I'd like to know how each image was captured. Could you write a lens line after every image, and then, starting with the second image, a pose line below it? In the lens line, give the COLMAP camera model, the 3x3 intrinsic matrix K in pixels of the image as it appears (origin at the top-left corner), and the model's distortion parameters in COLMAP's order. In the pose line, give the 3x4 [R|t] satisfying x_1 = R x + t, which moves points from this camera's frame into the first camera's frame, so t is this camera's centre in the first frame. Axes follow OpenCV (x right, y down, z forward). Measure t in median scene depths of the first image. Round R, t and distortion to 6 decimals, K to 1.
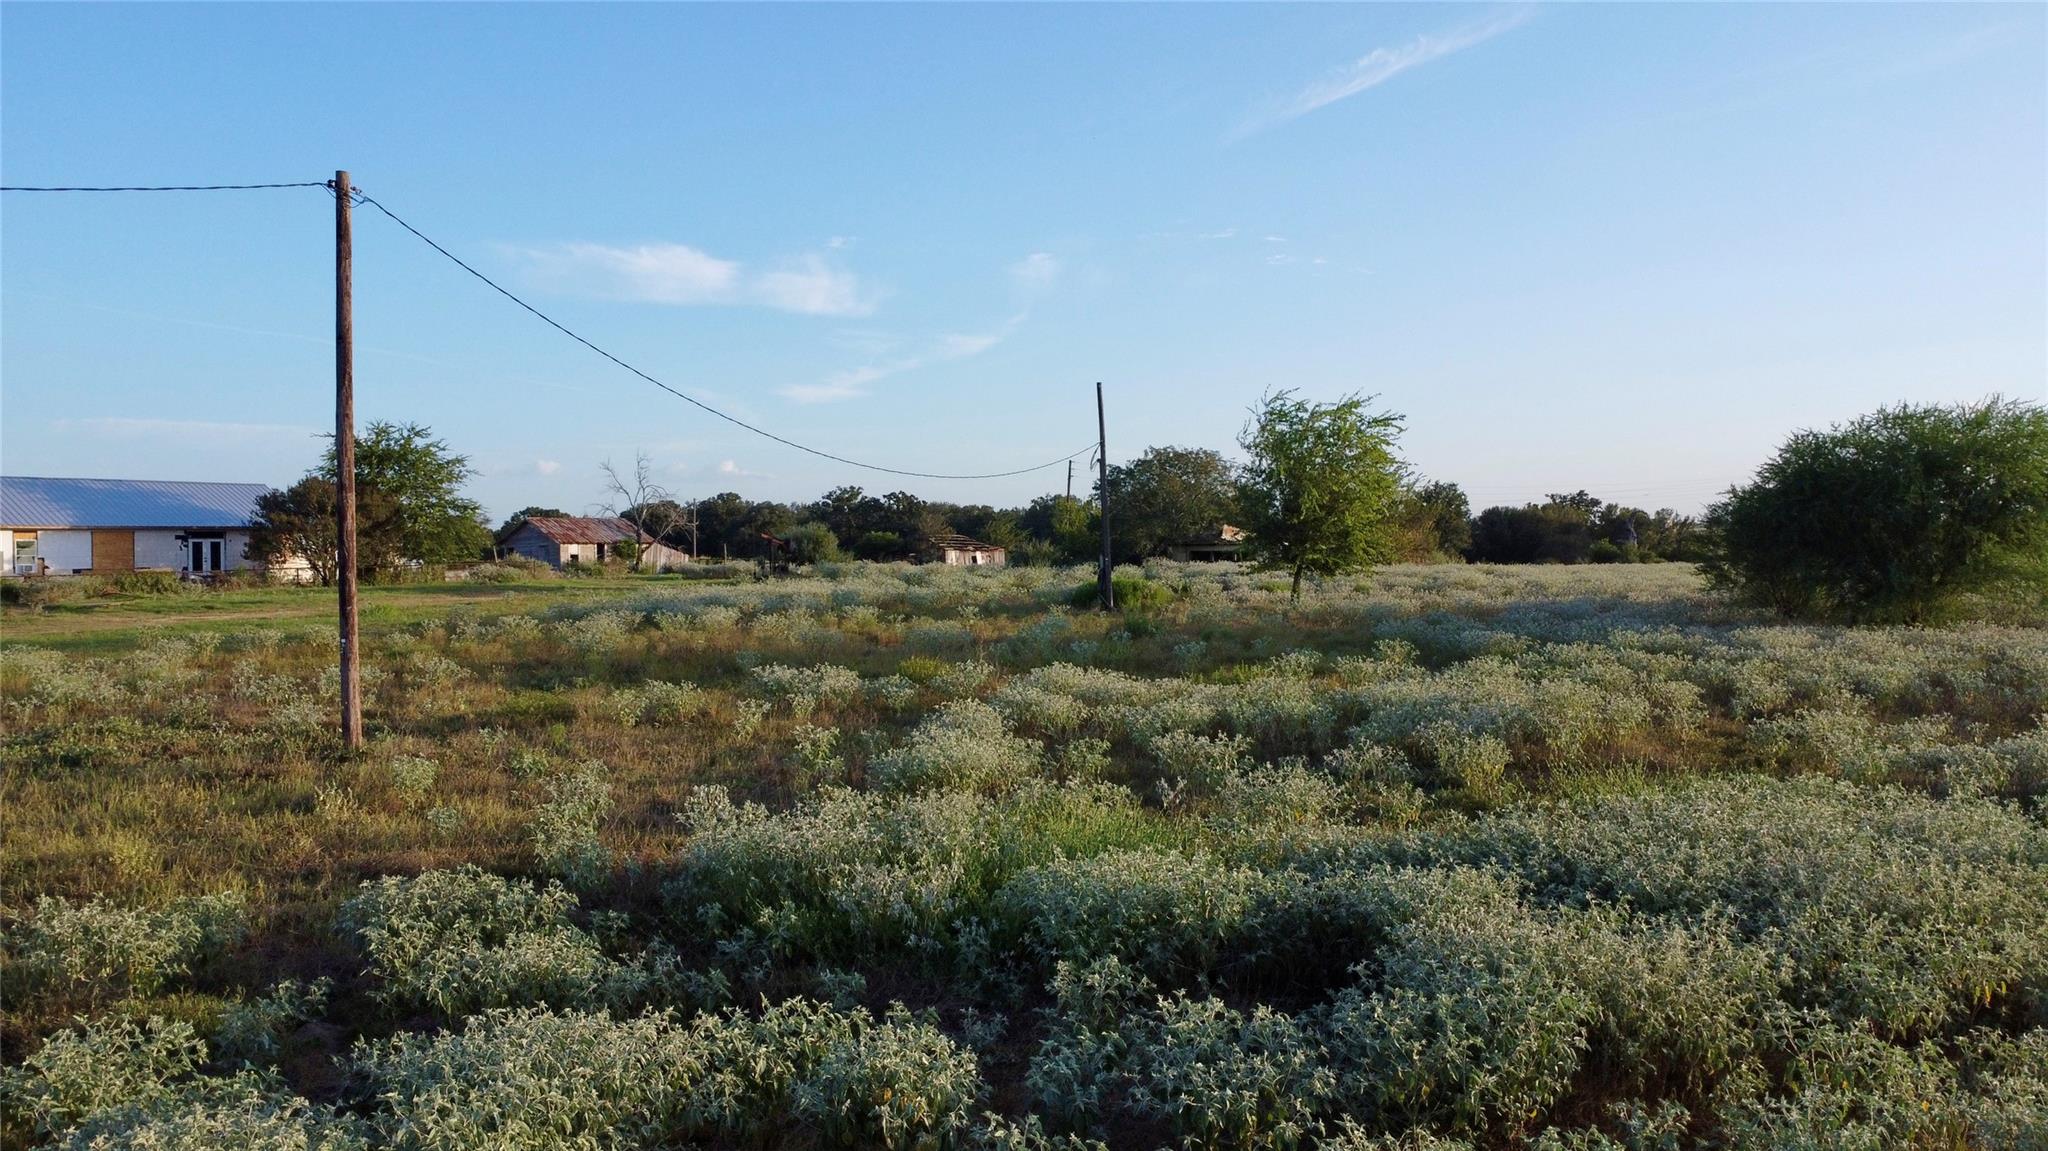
lens RADIAL K [[1525.9, 0, 1034.3], [0, 1525.9, 568.1], [0, 0, 1]] dist [-0.003381, 0.001625]
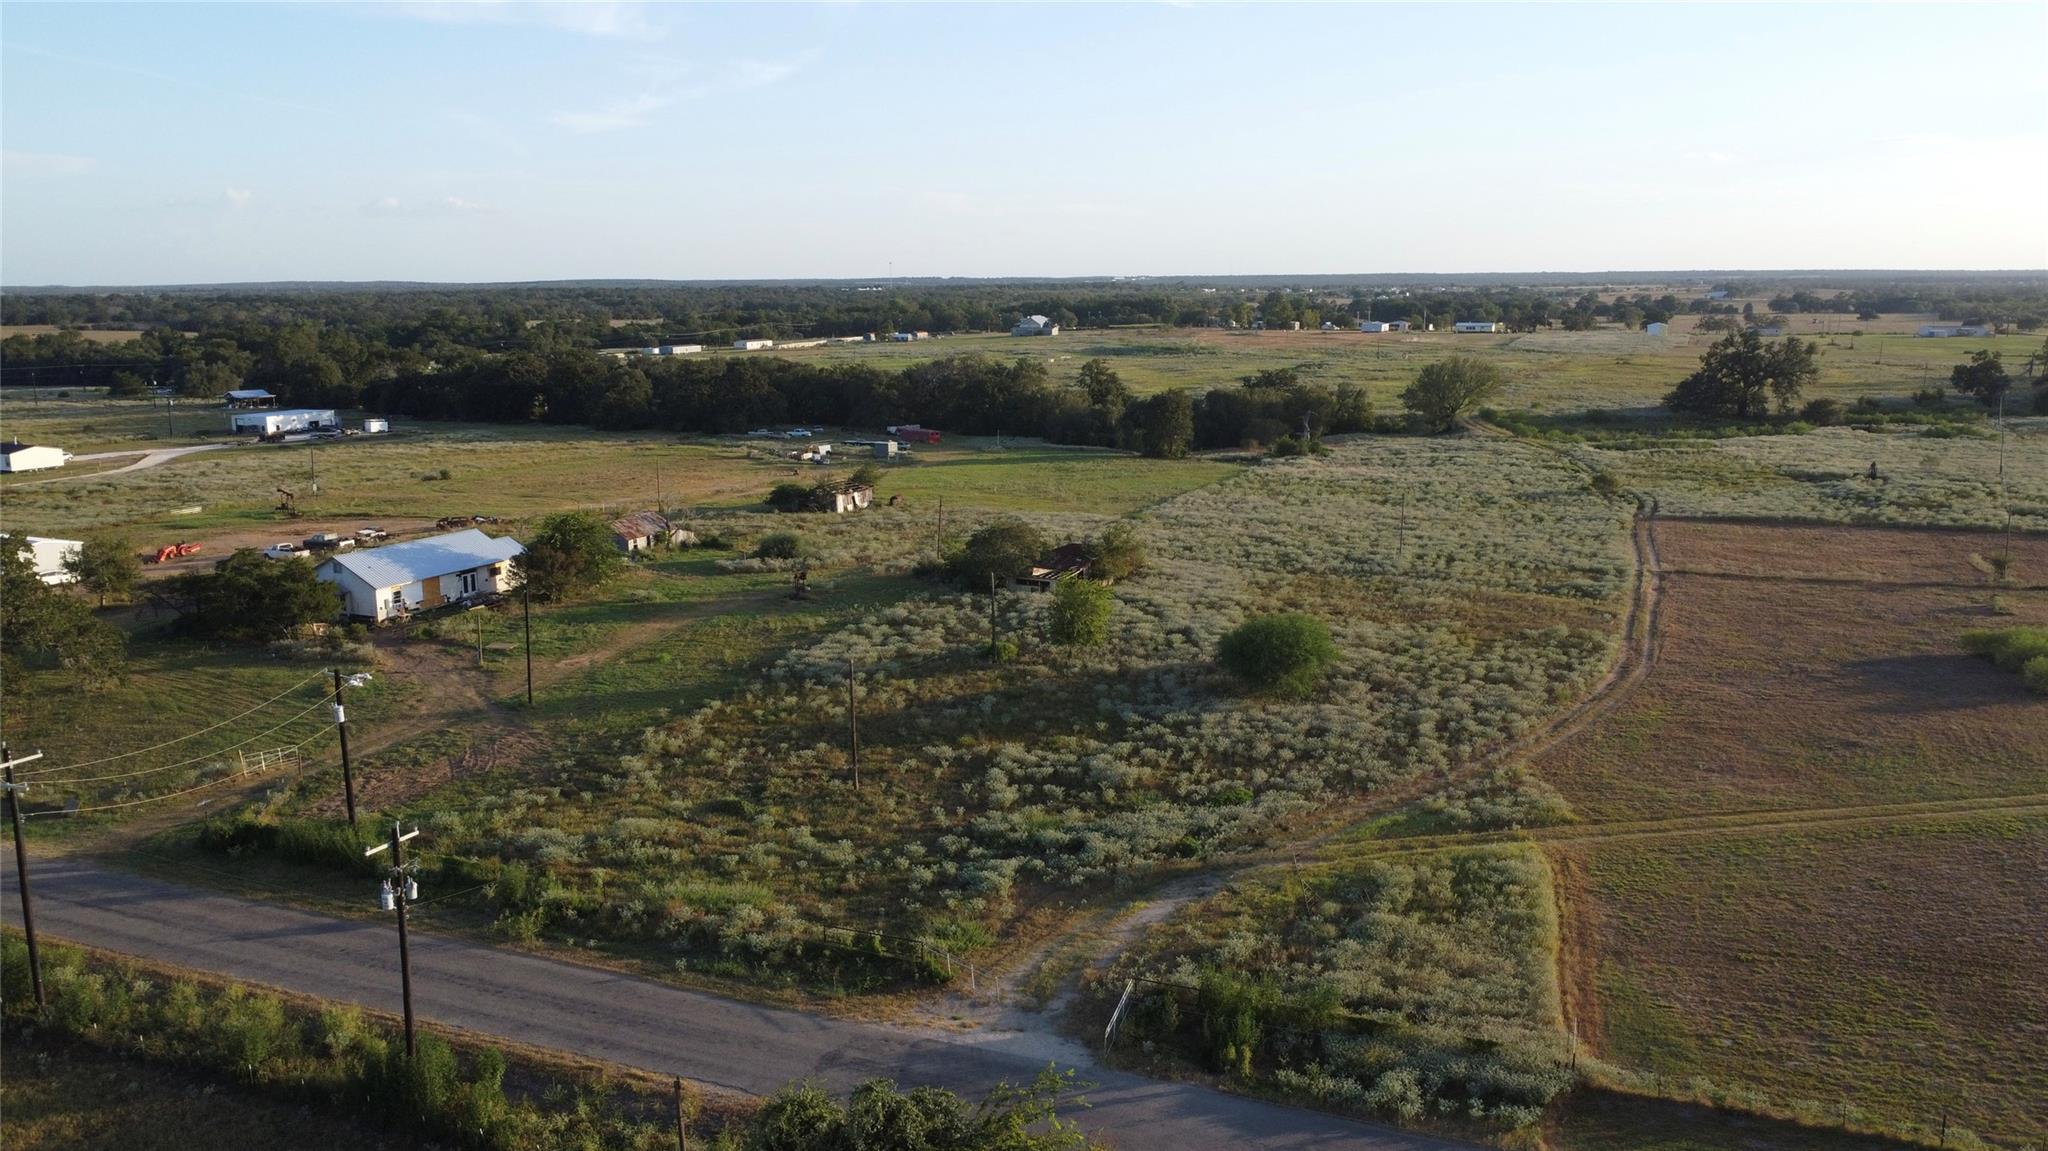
lens RADIAL K [[1525.9, 0, 1030.6], [0, 1525.9, 570.1], [0, 0, 1]] dist [-0.003381, 0.001625]
pose [[0.988897, -0.025024, 0.146480, -0.218184], [0.000175, 0.985915, 0.167245, -0.459021], [-0.148602, -0.165362, 0.974973, -1.193554]]
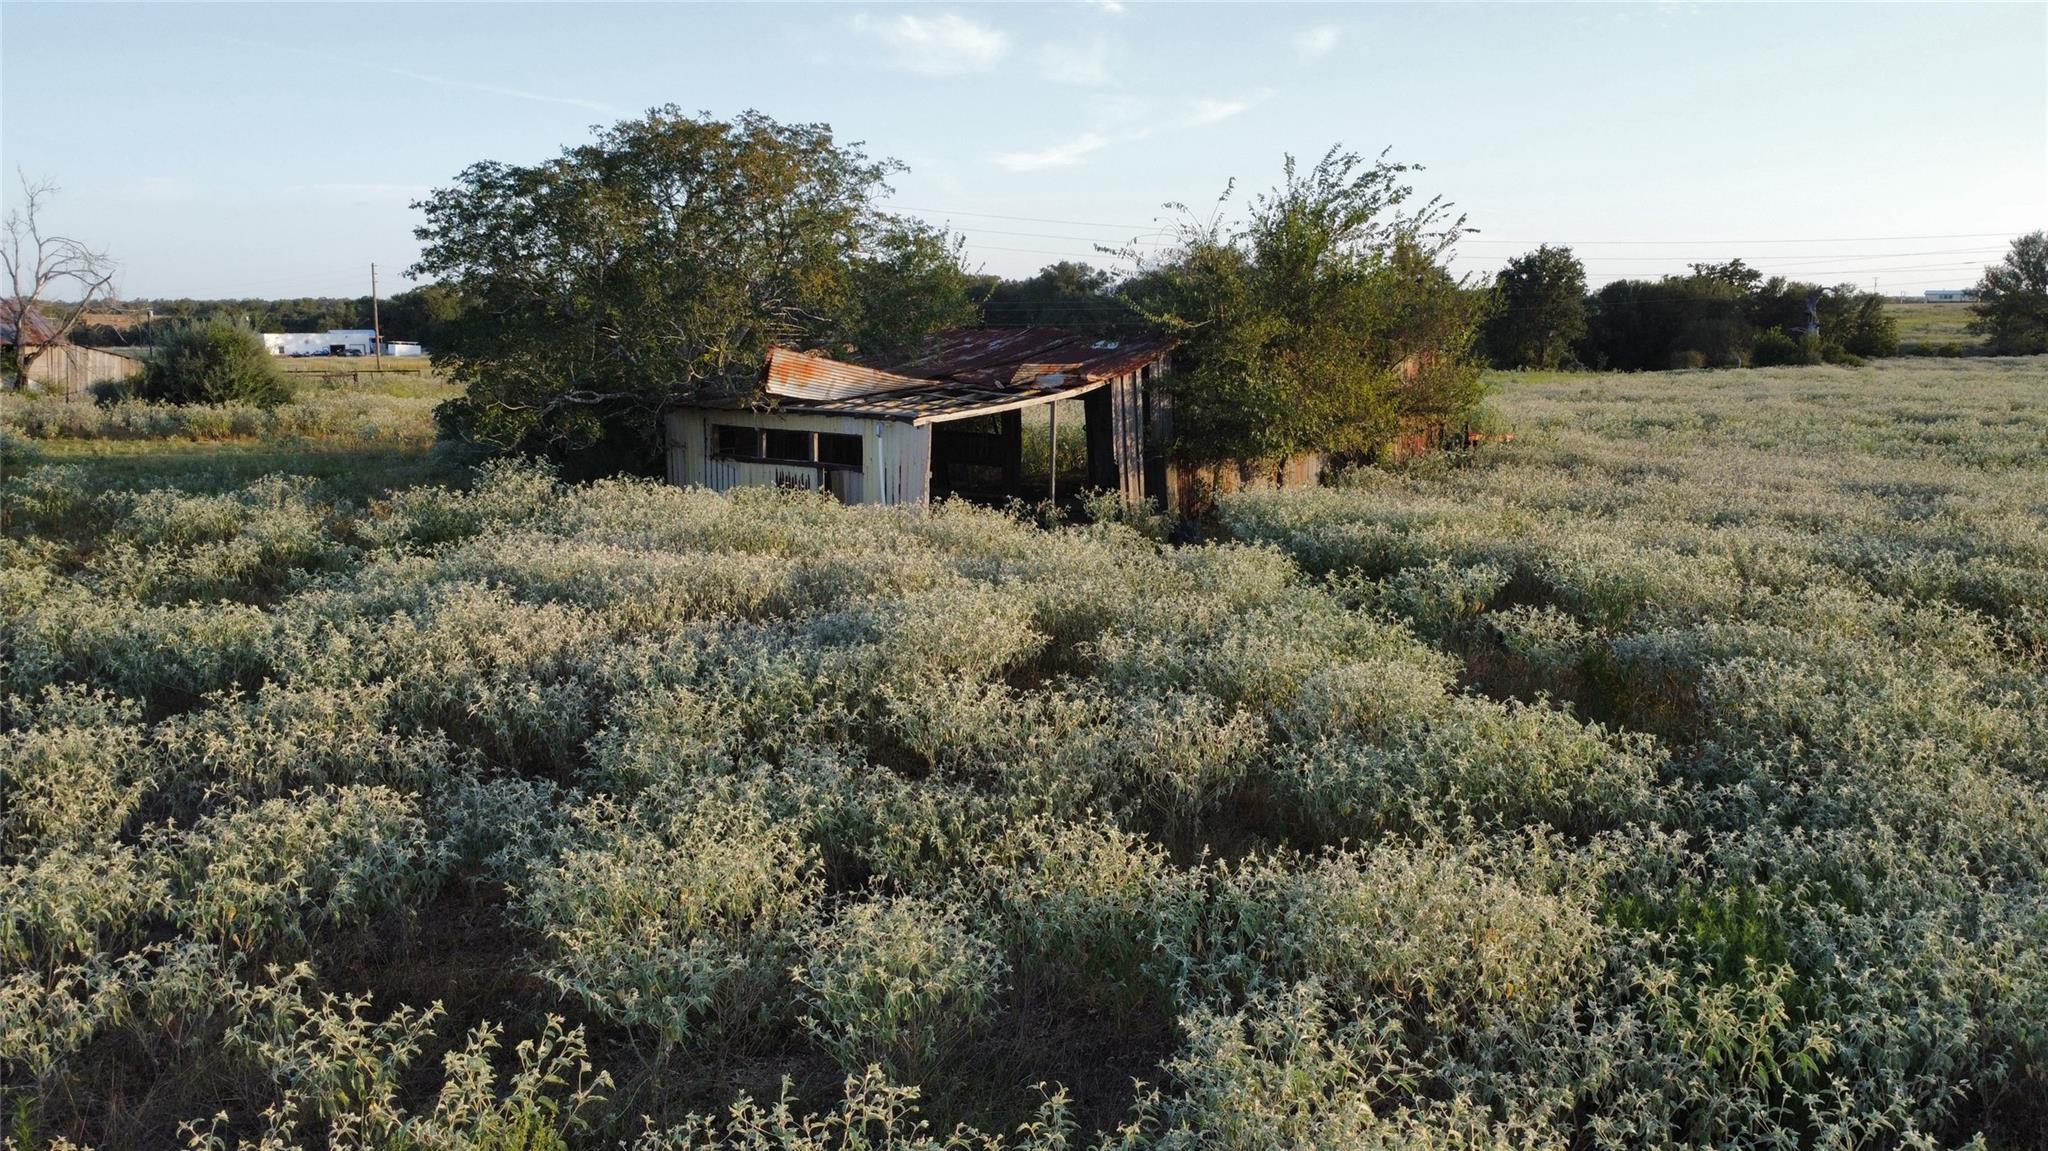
lens RADIAL K [[1525.9, 0, 1034.7], [0, 1525.9, 569.4], [0, 0, 1]] dist [-0.003381, 0.001625]
pose [[0.997822, 0.016363, -0.063898, 0.257599], [-0.006633, 0.988723, 0.149607, -0.039909], [0.065625, -0.148858, 0.986679, 0.881463]]
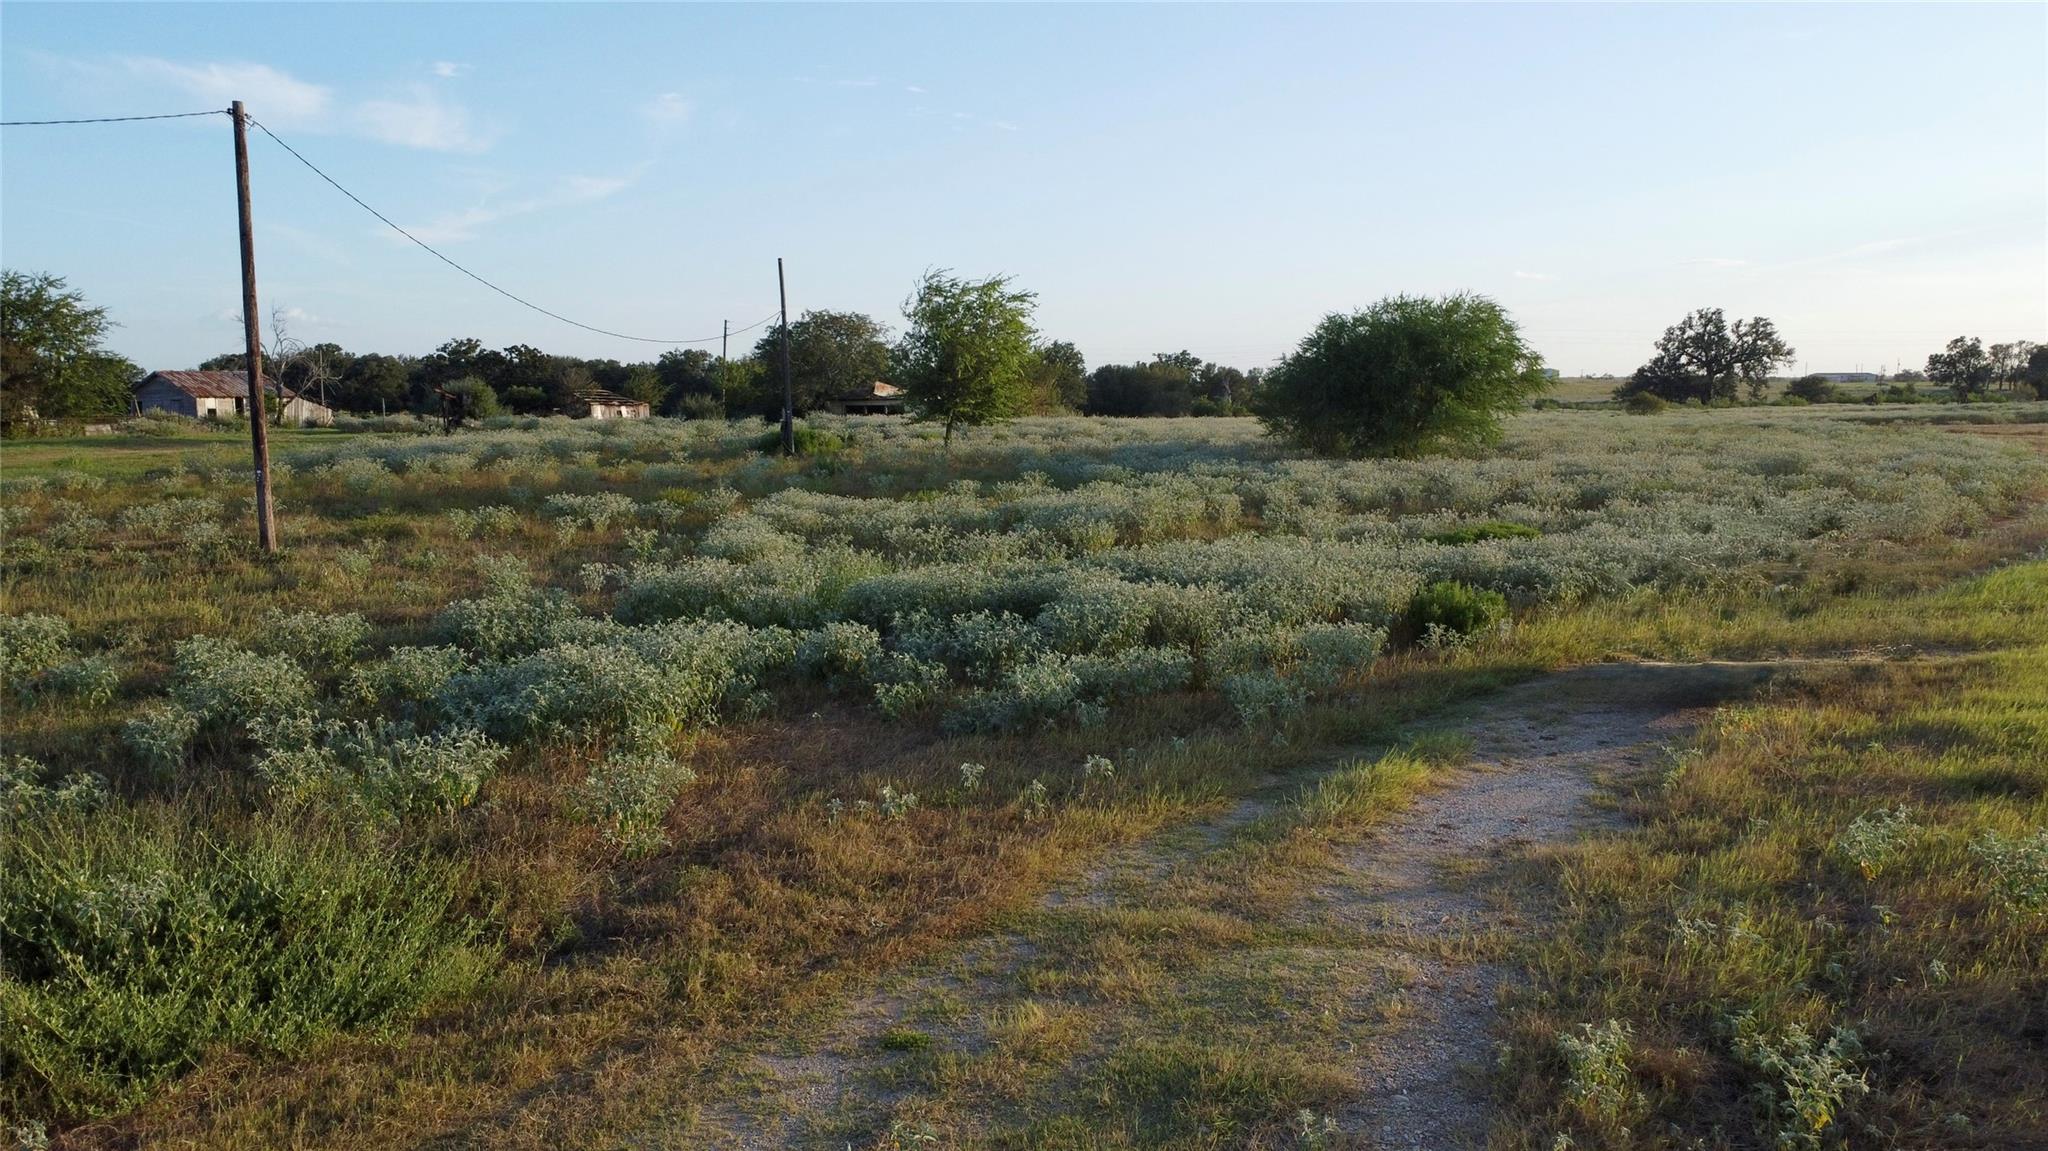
lens RADIAL K [[1525.9, 0, 1032.5], [0, 1525.9, 576.6], [0, 0, 1]] dist [-0.003381, 0.001625]
pose [[0.970278, -0.026002, 0.240593, -0.048607], [0.001898, 0.994998, 0.099879, 0.003051], [-0.241987, -0.096454, 0.965474, -0.159667]]
